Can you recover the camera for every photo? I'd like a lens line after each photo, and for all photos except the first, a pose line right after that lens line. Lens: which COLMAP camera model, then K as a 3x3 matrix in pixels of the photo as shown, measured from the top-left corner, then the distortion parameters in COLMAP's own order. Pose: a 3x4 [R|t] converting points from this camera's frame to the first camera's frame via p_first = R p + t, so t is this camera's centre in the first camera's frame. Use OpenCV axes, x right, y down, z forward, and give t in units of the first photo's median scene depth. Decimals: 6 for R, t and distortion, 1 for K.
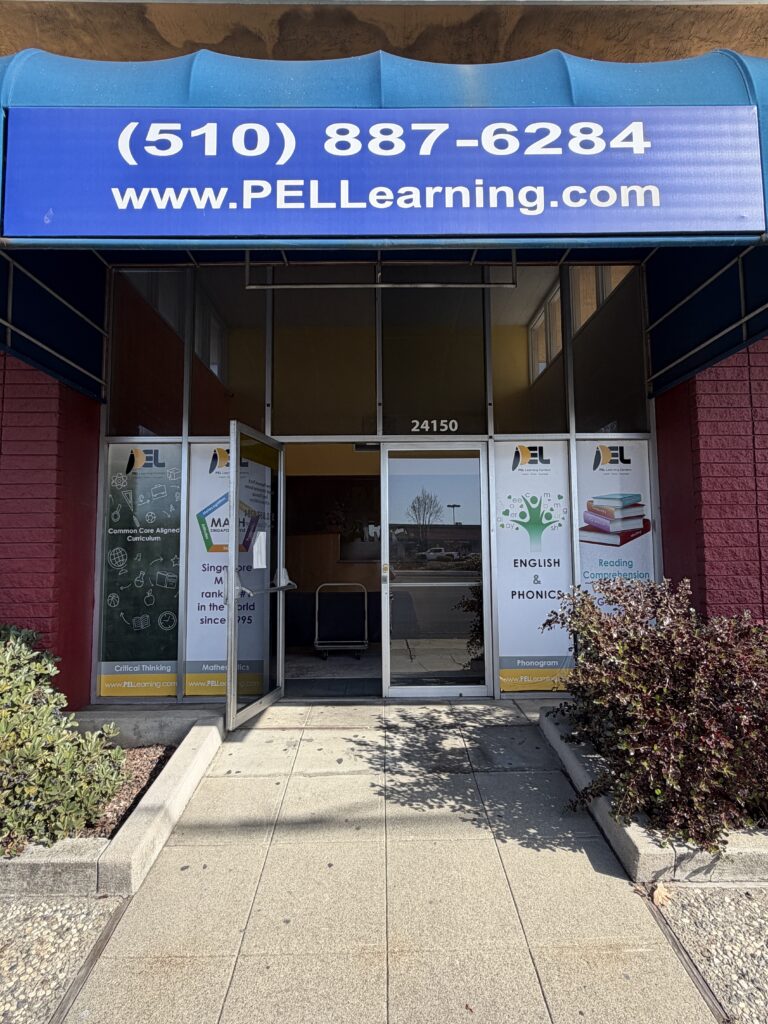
lens RADIAL K [[530.3, 0, 384.0], [0, 530.3, 512.0], [0, 0, 1]] dist [-0.000332, -0.000235]
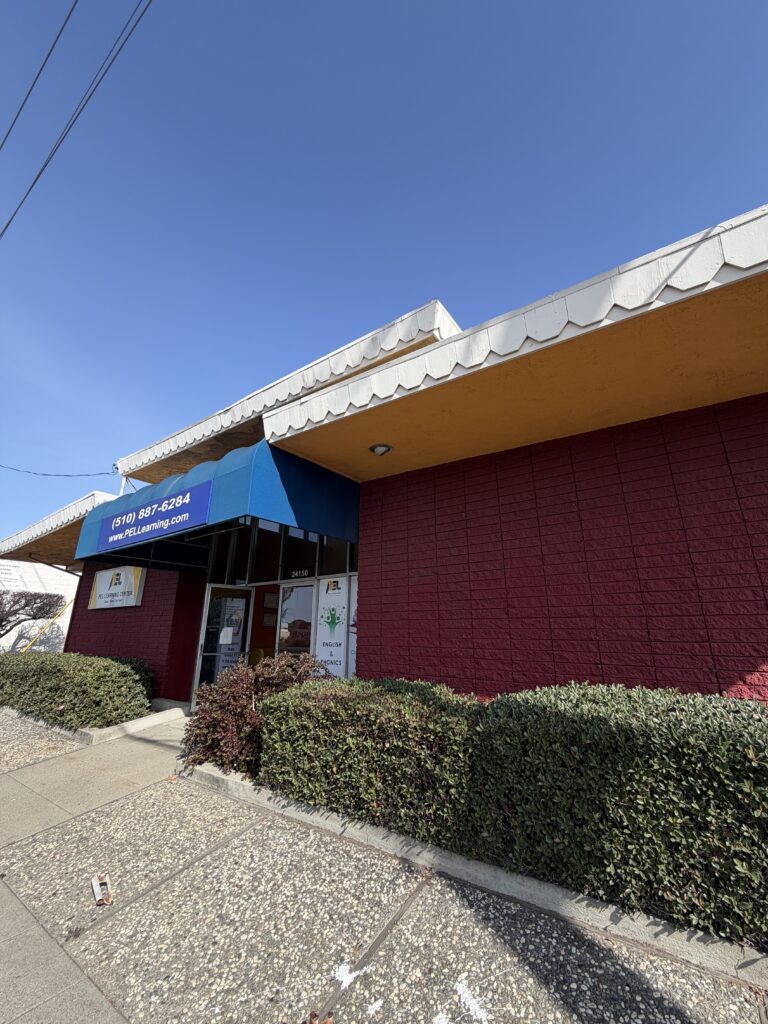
lens RADIAL K [[407.1, 0, 384.0], [0, 407.1, 512.0], [0, 0, 1]] dist [-0.007713, 0.000040]
pose [[0.826601, -0.162325, -0.538870, 1.271519], [0.027879, 0.968136, -0.248870, 0.006587], [0.562097, 0.190693, 0.804788, -0.133418]]
